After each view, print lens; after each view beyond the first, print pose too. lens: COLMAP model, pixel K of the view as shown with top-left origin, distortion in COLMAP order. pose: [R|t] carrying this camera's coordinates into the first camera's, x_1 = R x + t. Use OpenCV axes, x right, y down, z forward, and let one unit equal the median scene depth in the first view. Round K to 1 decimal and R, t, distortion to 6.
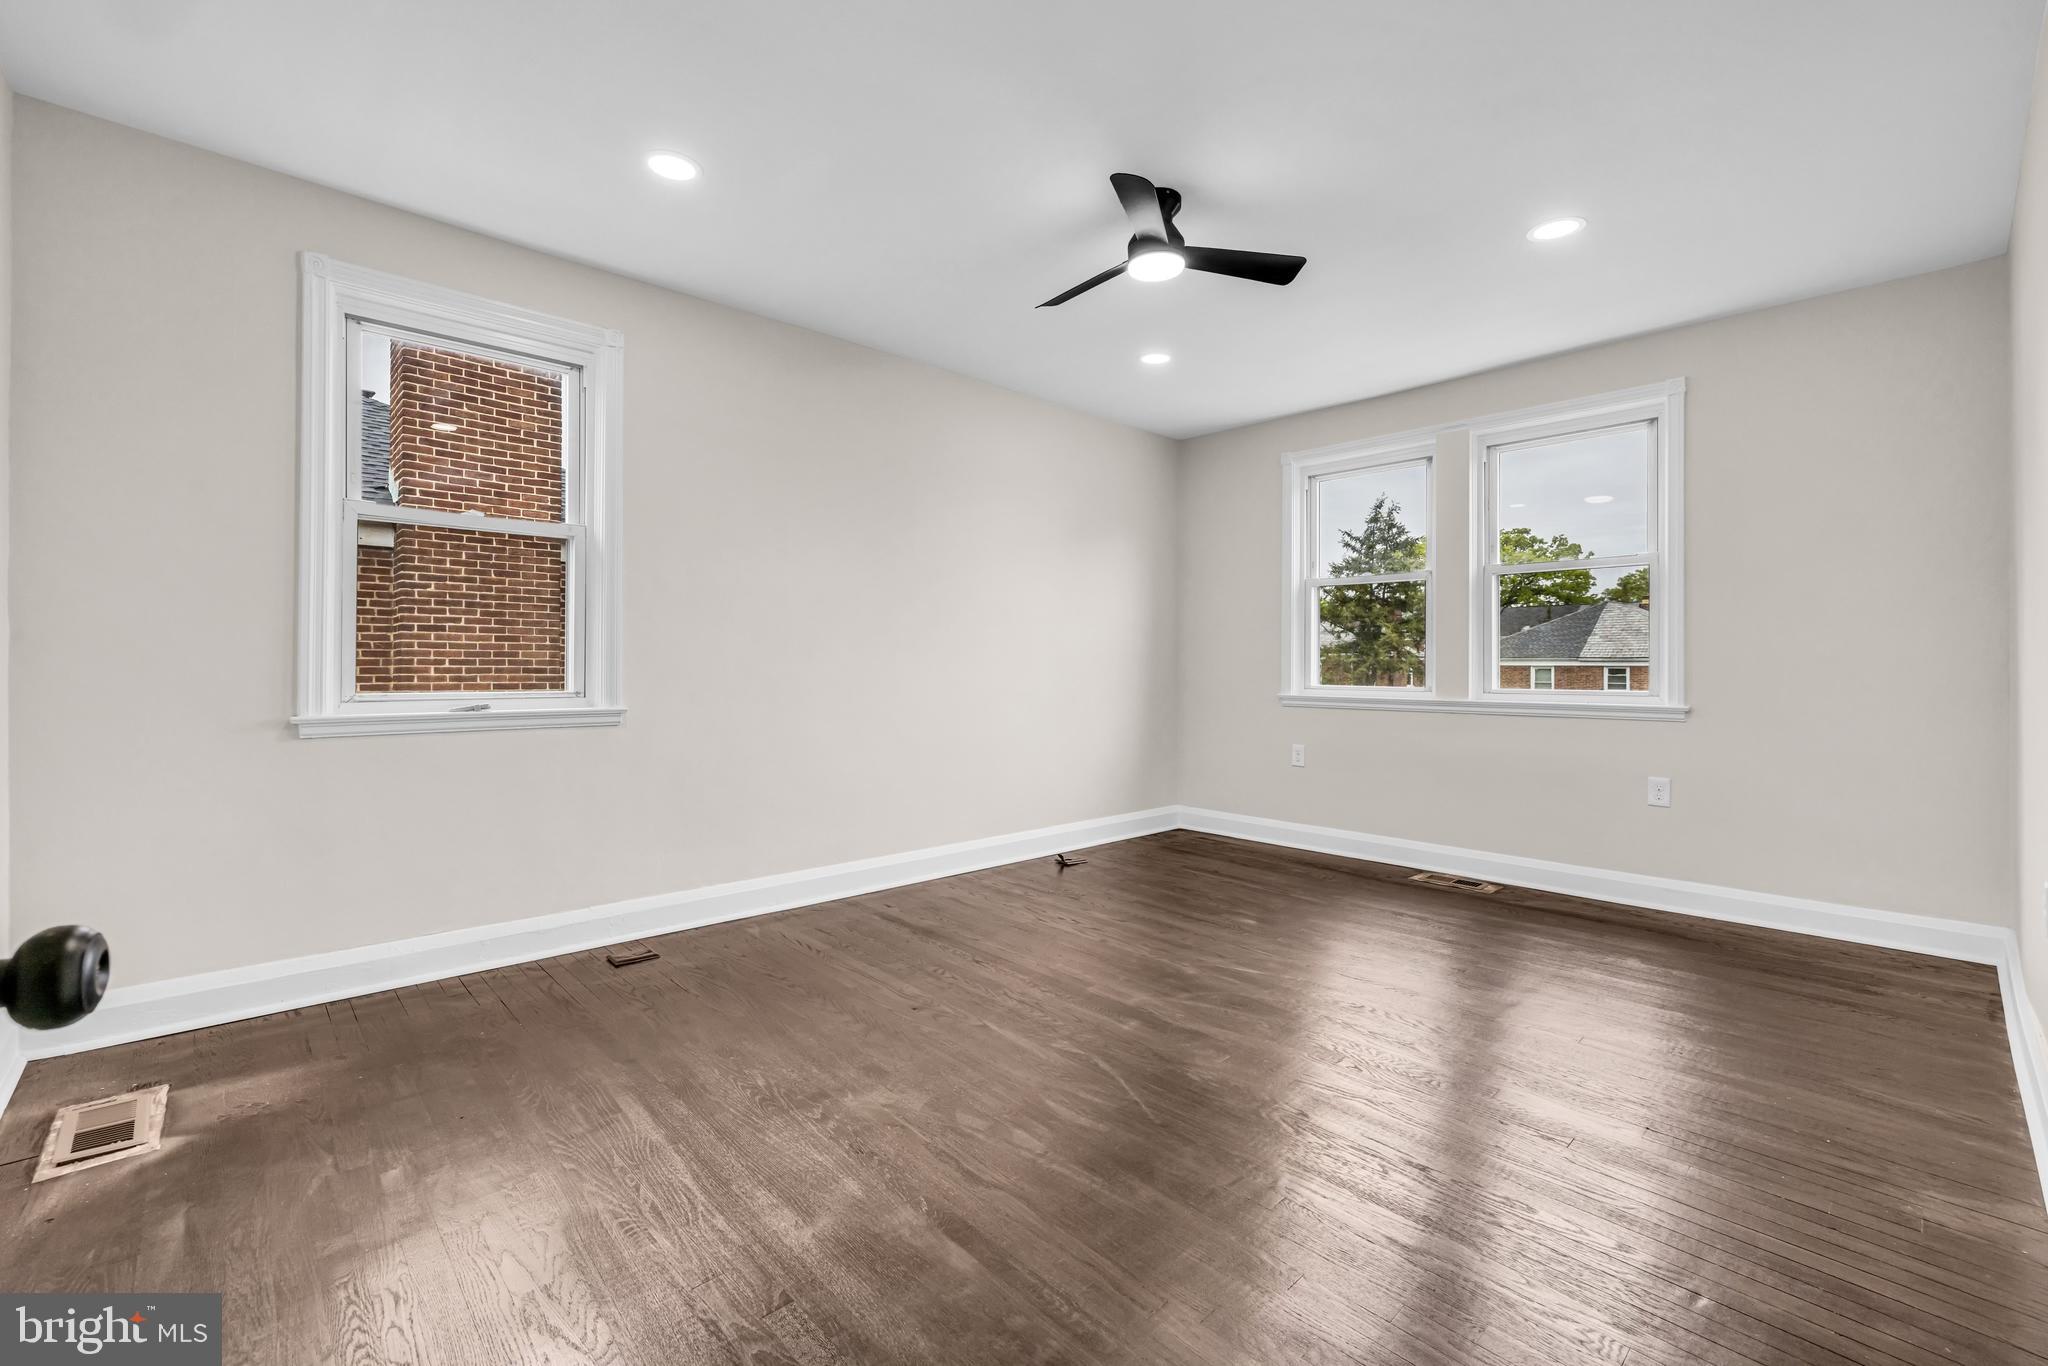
lens RADIAL K [[845.7, 0, 1029.5], [0, 845.7, 660.4], [0, 0, 1]] dist [-0.000188, -0.000029]
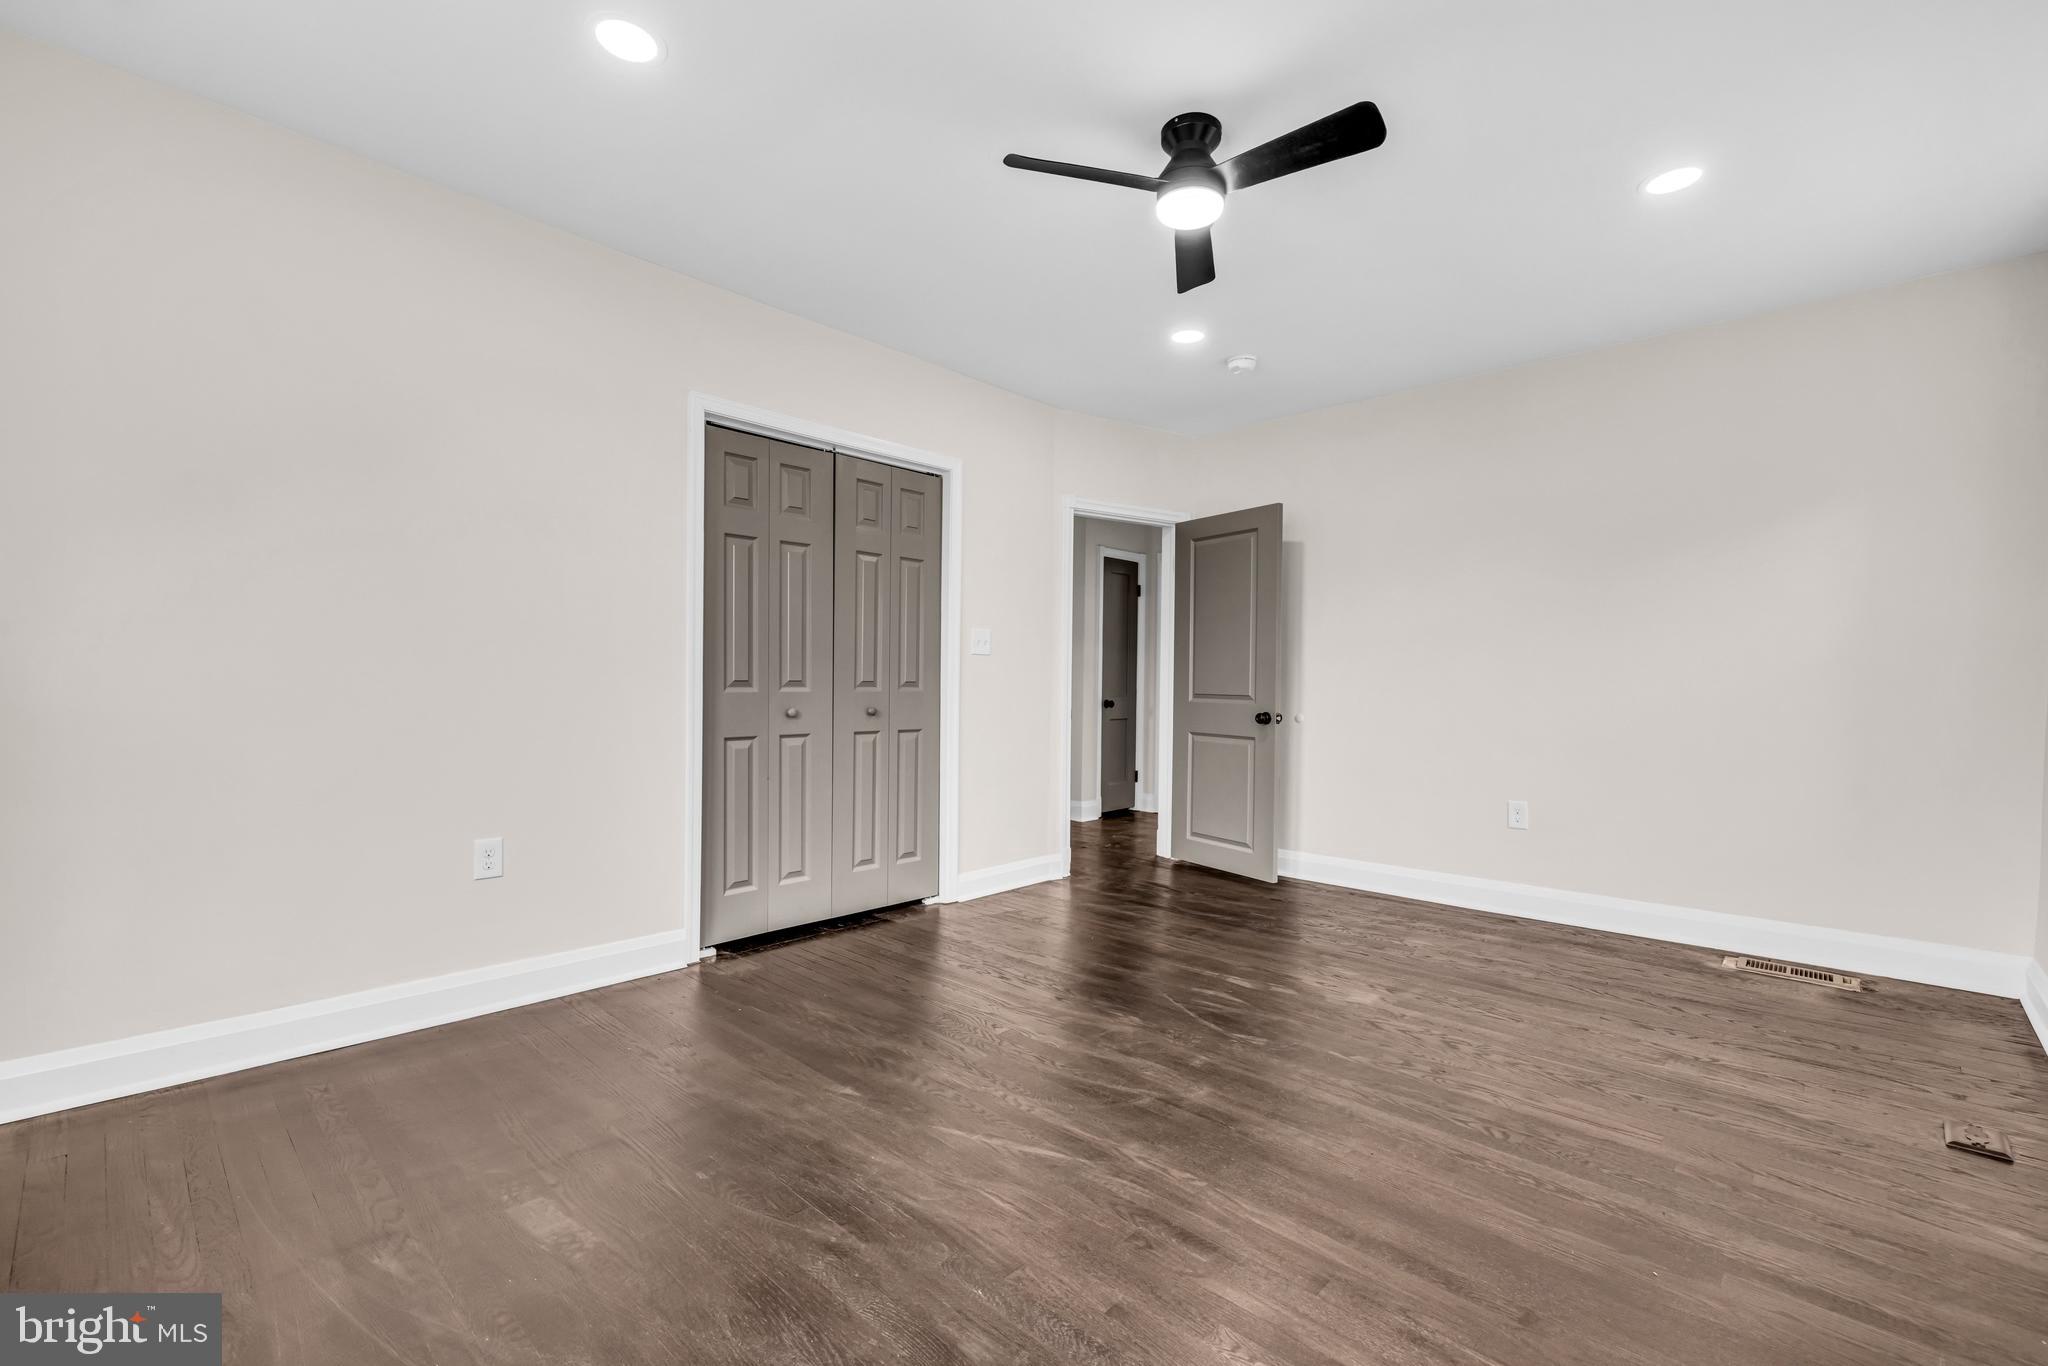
lens RADIAL K [[920.6, 0, 1024.0], [0, 920.6, 683.0], [0, 0, 1]] dist [0.000283, 0.000026]
pose [[-0.998268, -0.008572, -0.058195, 0.357621], [-0.008907, 0.999945, 0.005506, 0.000937], [0.058144, 0.006015, -0.998290, 1.904015]]
